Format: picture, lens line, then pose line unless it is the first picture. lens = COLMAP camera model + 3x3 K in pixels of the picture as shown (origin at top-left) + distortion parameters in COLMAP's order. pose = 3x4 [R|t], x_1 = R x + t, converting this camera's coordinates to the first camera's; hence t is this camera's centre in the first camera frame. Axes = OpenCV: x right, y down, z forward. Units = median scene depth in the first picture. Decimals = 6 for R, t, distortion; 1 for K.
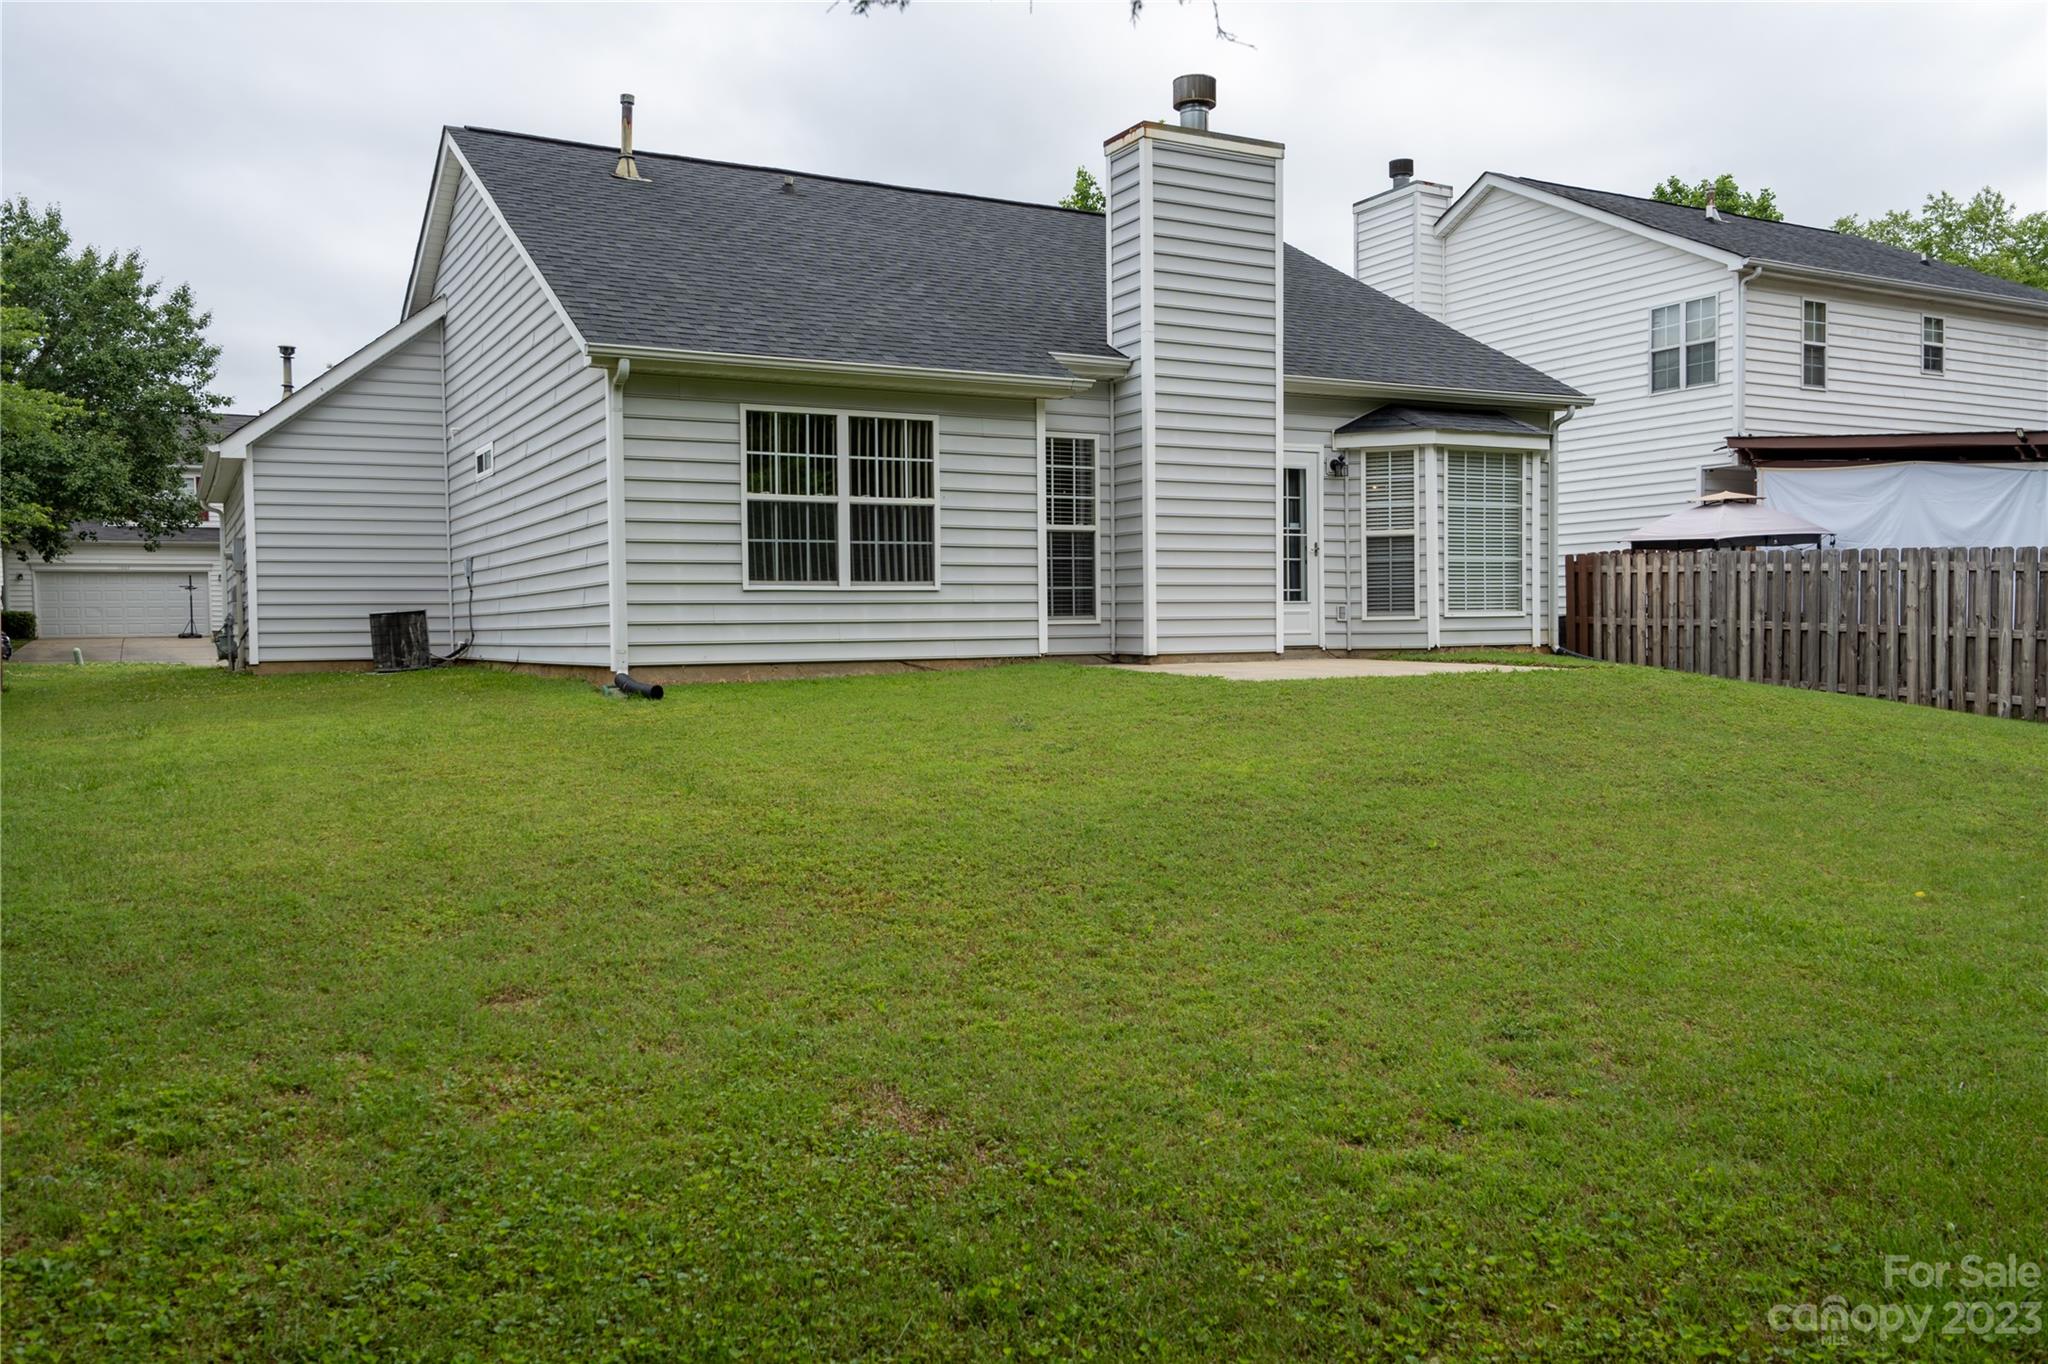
lens RADIAL K [[1547.9, 0, 1024.0], [0, 1547.9, 682.0], [0, 0, 1]] dist [0.008613, 0.003258]
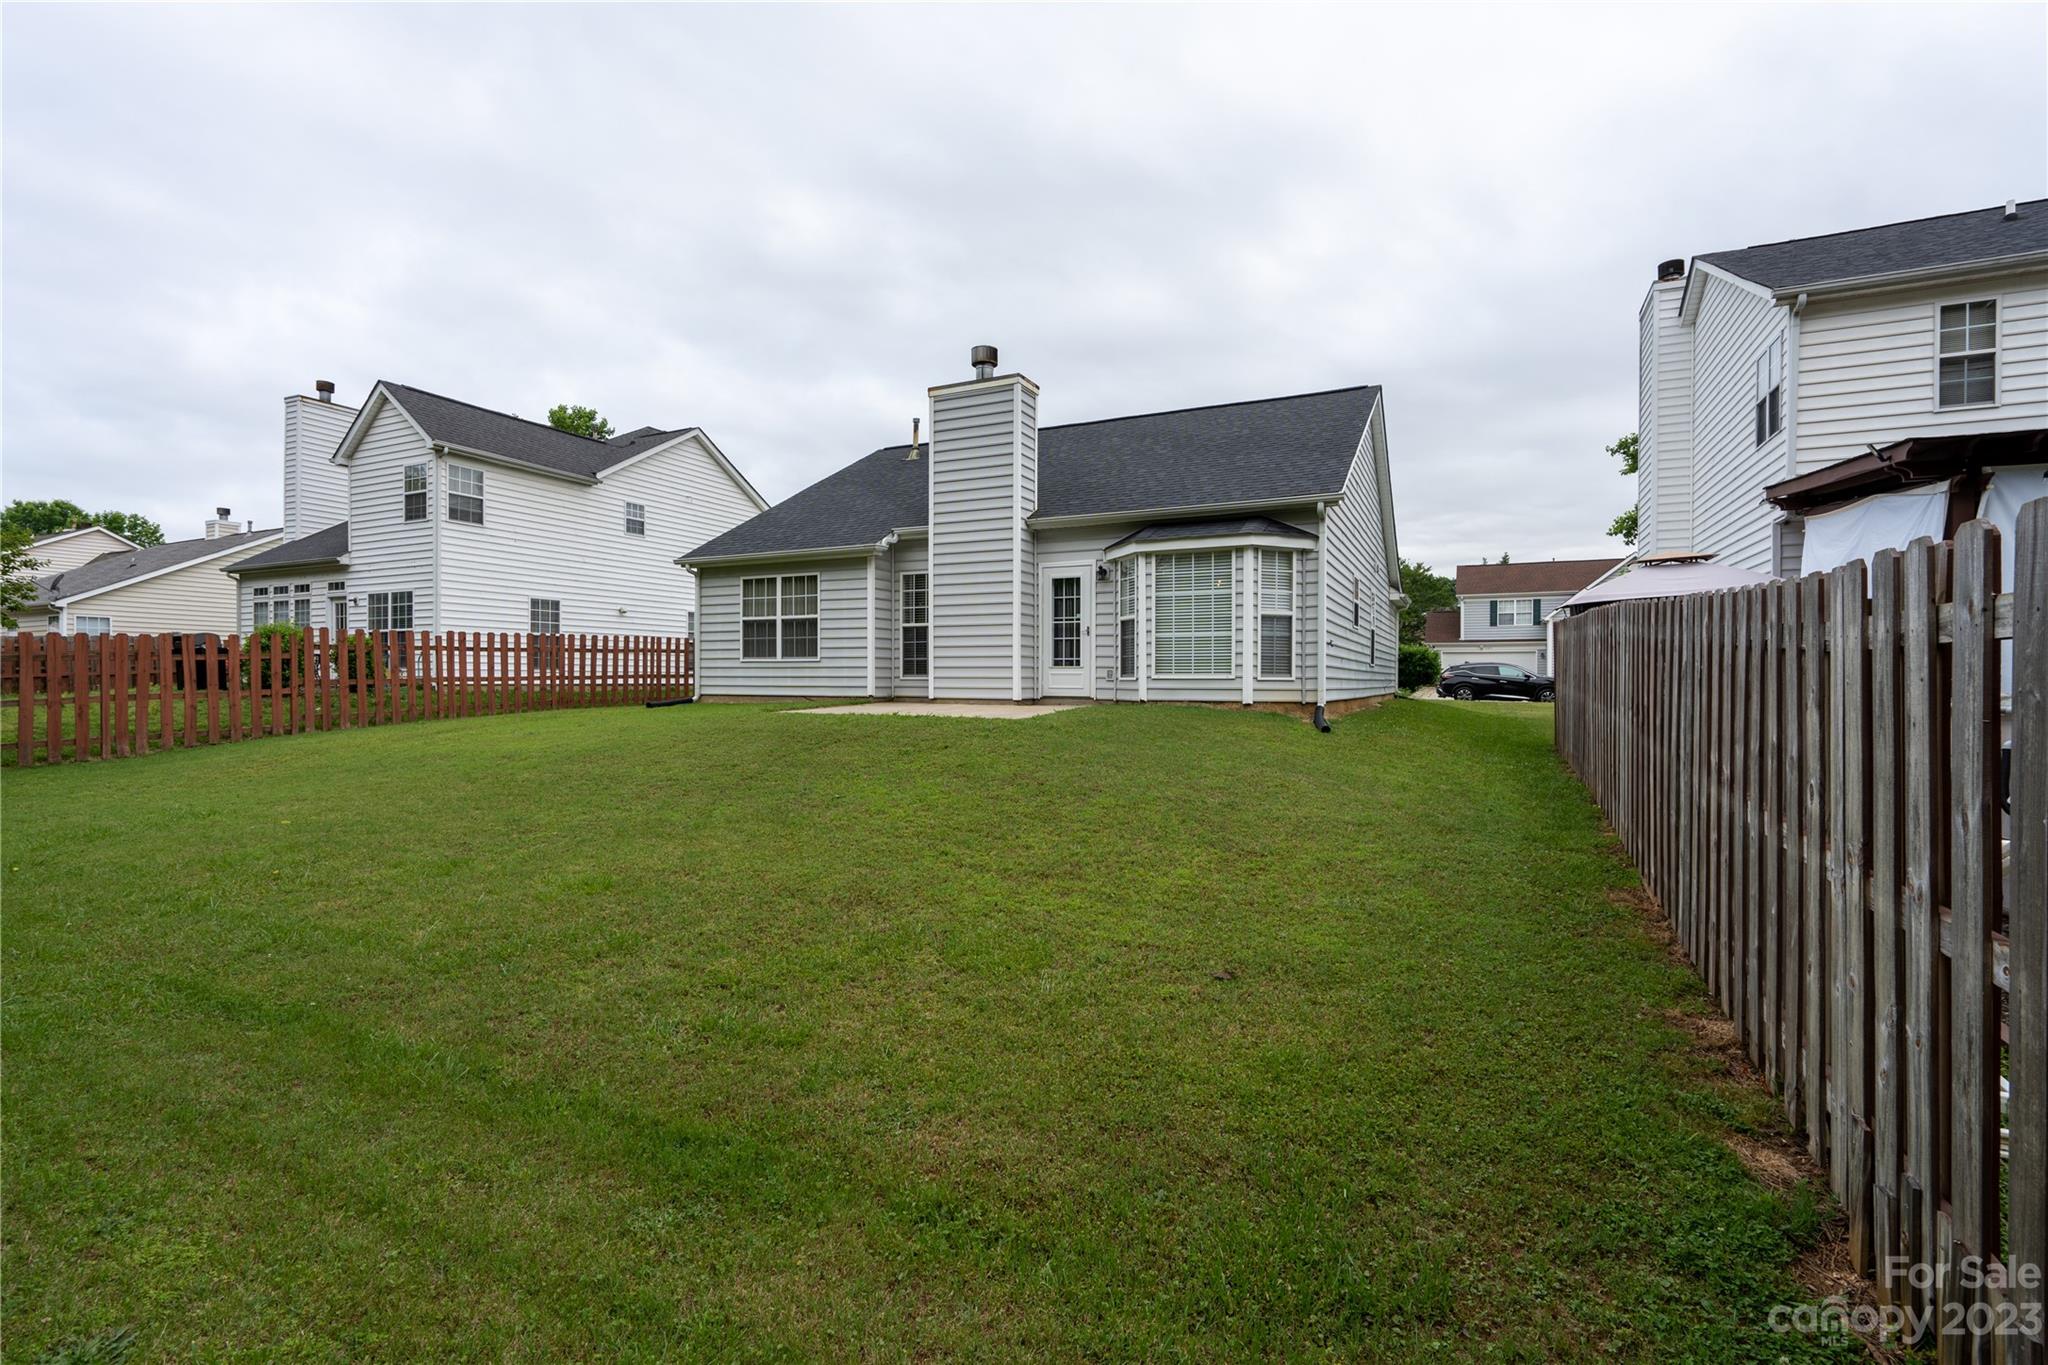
lens RADIAL K [[941.6, 0, 1024.0], [0, 941.6, 682.5], [0, 0, 1]] dist [-0.002685, -0.000648]
pose [[0.574991, 0.016227, -0.817999, 0.955409], [-0.040354, 0.999149, -0.008545, -0.029024], [0.817164, 0.037923, 0.575157, 0.473503]]
